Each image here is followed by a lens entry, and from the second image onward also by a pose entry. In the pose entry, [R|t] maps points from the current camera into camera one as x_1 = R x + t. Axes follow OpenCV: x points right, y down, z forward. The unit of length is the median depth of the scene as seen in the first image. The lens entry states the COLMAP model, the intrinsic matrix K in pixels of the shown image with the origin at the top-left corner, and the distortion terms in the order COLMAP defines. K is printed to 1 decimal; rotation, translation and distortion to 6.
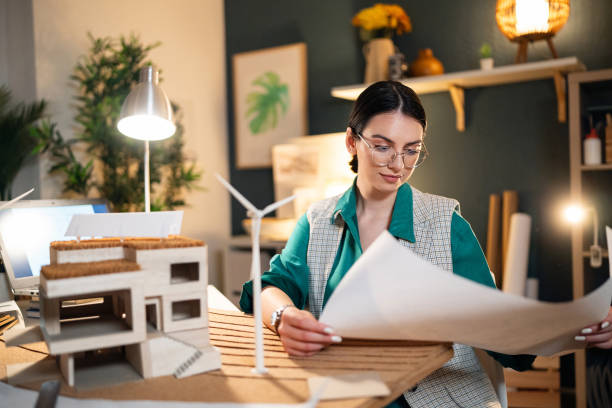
lens RADIAL K [[603.3, 0, 306.0], [0, 603.3, 204.0], [0, 0, 1]] dist [0.002703, 0.022529]
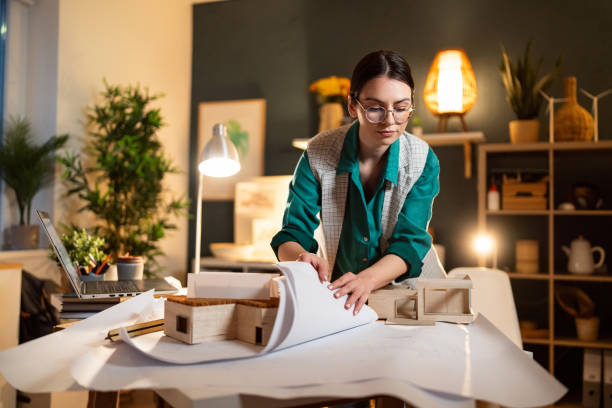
lens RADIAL K [[603.3, 0, 306.0], [0, 603.3, 204.0], [0, 0, 1]] dist [0.002703, 0.022529]
pose [[0.977439, 0.050148, 0.205178, -0.203852], [-0.037015, 0.997042, -0.067353, 0.025876], [-0.207949, 0.058239, 0.976404, -0.235281]]
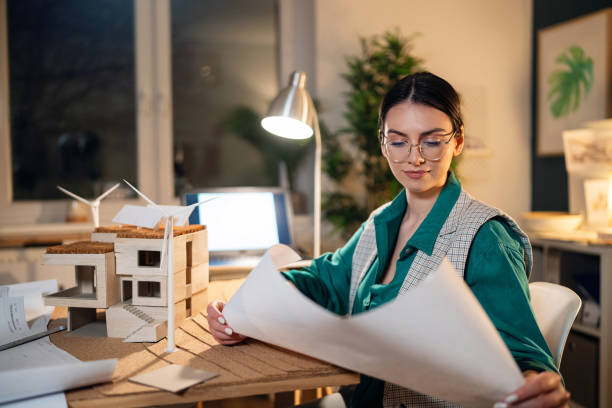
lens RADIAL K [[591.5, 0, 305.9], [0, 591.5, 230.4], [0, 0, 1]] dist [-0.016643, -0.010709]
pose [[0.775964, 0.078277, -0.625901, 0.255189], [-0.031726, 0.995858, 0.085211, -0.015956], [0.629978, -0.046263, 0.775234, 0.104751]]
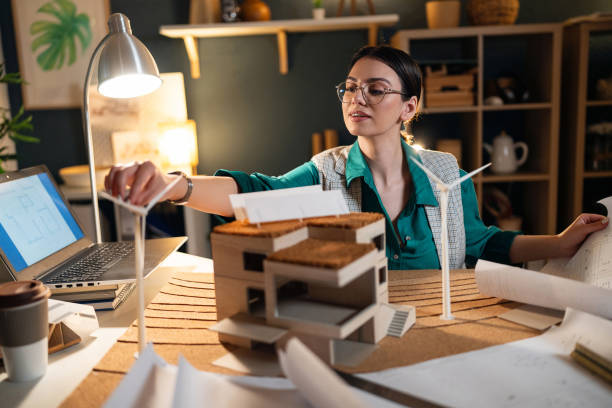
lens RADIAL K [[603.3, 0, 306.0], [0, 603.3, 204.0], [0, 0, 1]] dist [0.002703, 0.022529]
pose [[0.860729, -0.098015, 0.499539, -0.295789], [0.031844, 0.989734, 0.139327, -0.045211], [-0.508067, -0.104016, 0.855014, 0.048454]]
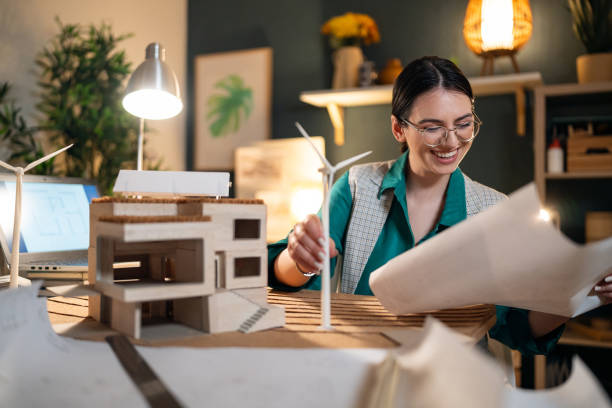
lens RADIAL K [[603.3, 0, 306.0], [0, 603.3, 204.0], [0, 0, 1]] dist [0.002703, 0.022529]
pose [[0.991394, 0.034871, 0.126180, -0.079055], [-0.030325, 0.998826, -0.037771, 0.036733], [-0.127349, 0.033620, 0.991288, 0.005757]]
